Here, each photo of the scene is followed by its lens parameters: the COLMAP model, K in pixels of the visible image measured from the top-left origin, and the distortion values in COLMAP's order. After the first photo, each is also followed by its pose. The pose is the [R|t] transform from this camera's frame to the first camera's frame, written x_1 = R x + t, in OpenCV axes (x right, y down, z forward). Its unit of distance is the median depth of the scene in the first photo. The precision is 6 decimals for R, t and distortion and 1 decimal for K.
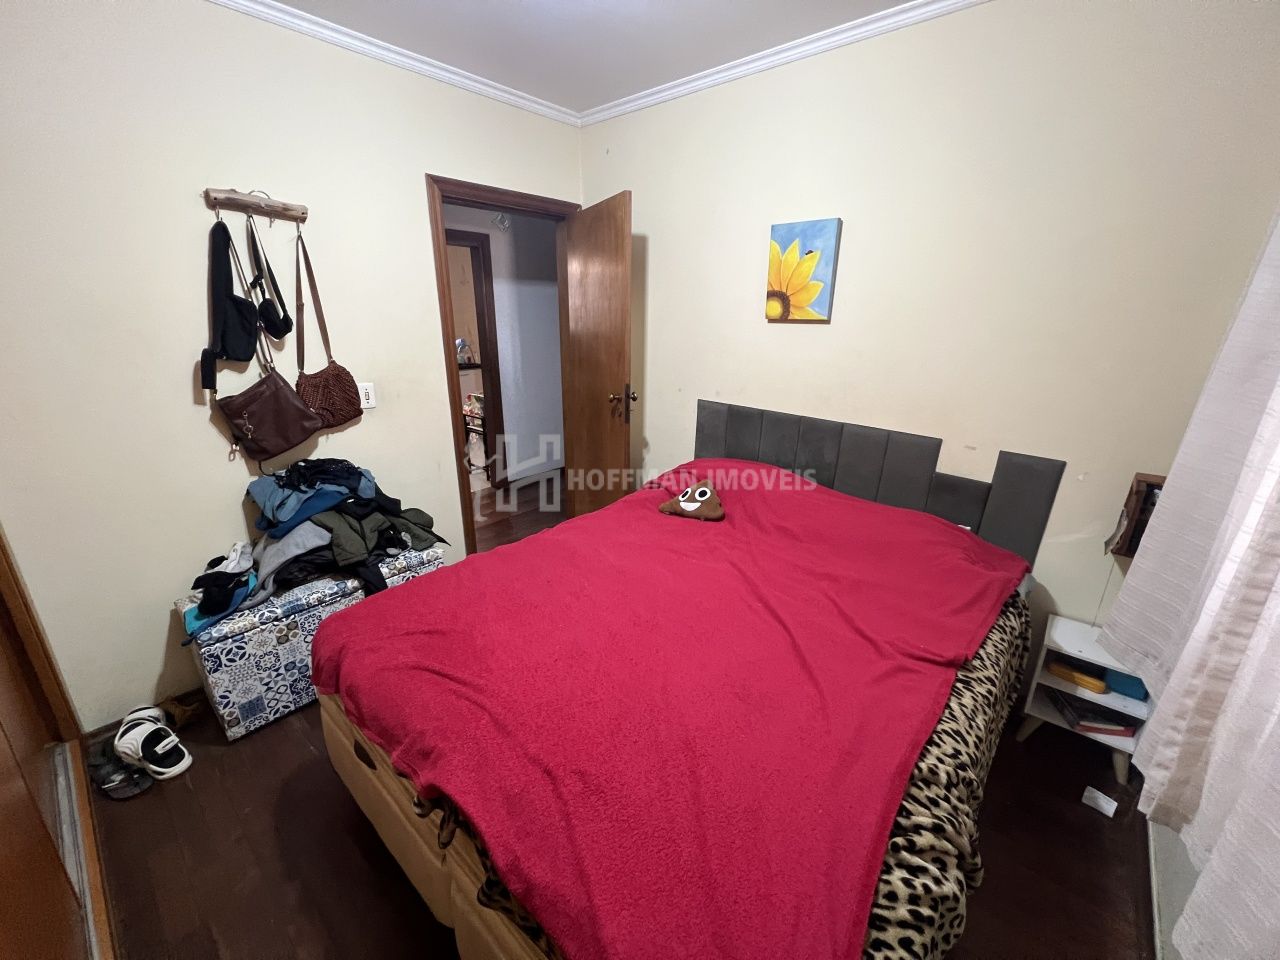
lens RADIAL K [[510.7, 0, 641.7], [0, 510.7, 480.3], [0, 0, 1]] dist [-0.002711, -0.000365]
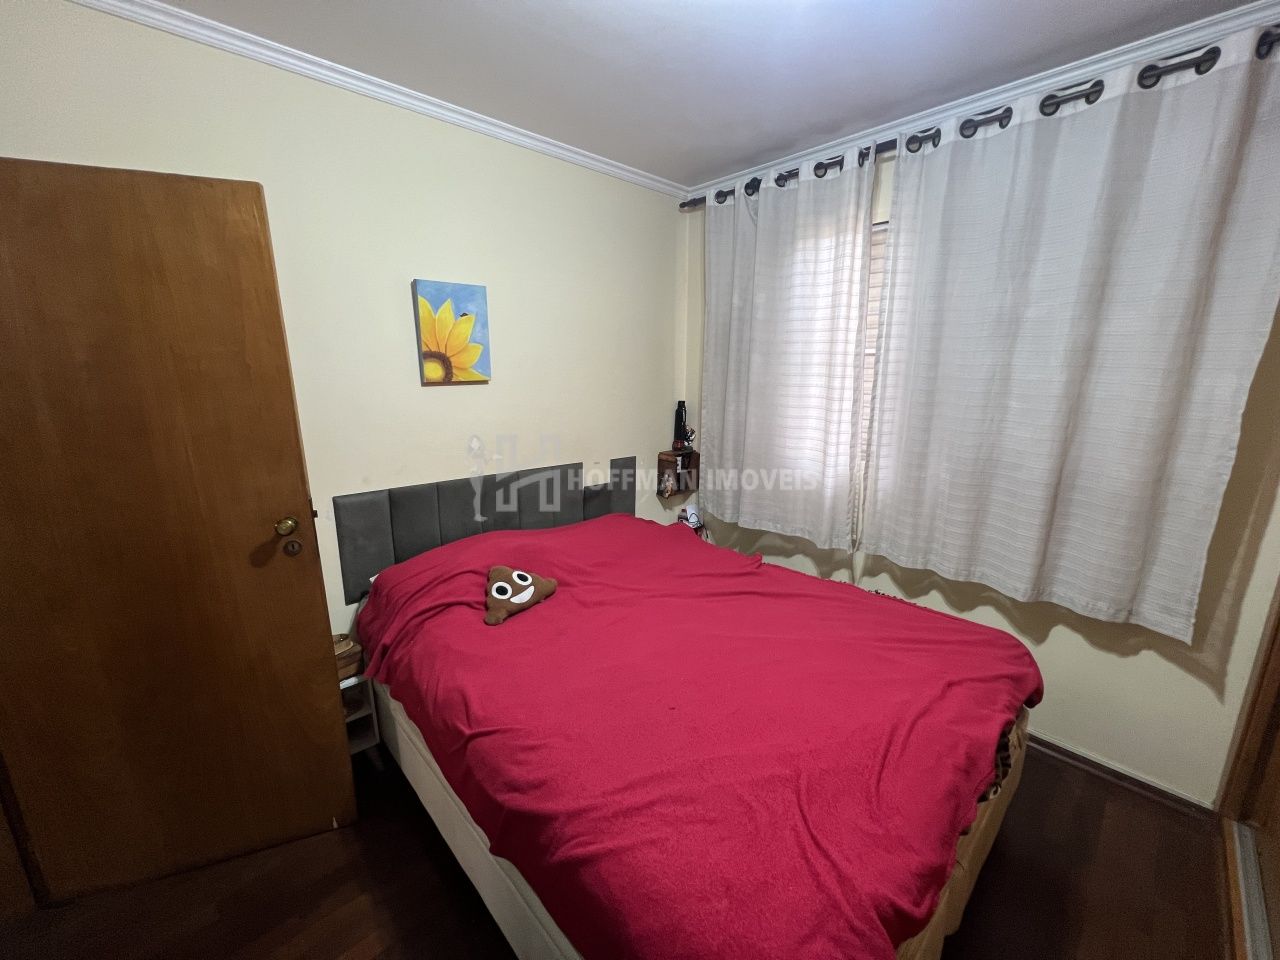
lens RADIAL K [[510.7, 0, 638.5], [0, 510.7, 480.5], [0, 0, 1]] dist [-0.002711, -0.000365]
pose [[0.103281, -0.233075, 0.966959, -0.659670], [0.306868, 0.932201, 0.191921, -0.232523], [-0.946132, 0.276907, 0.167802, 0.600434]]
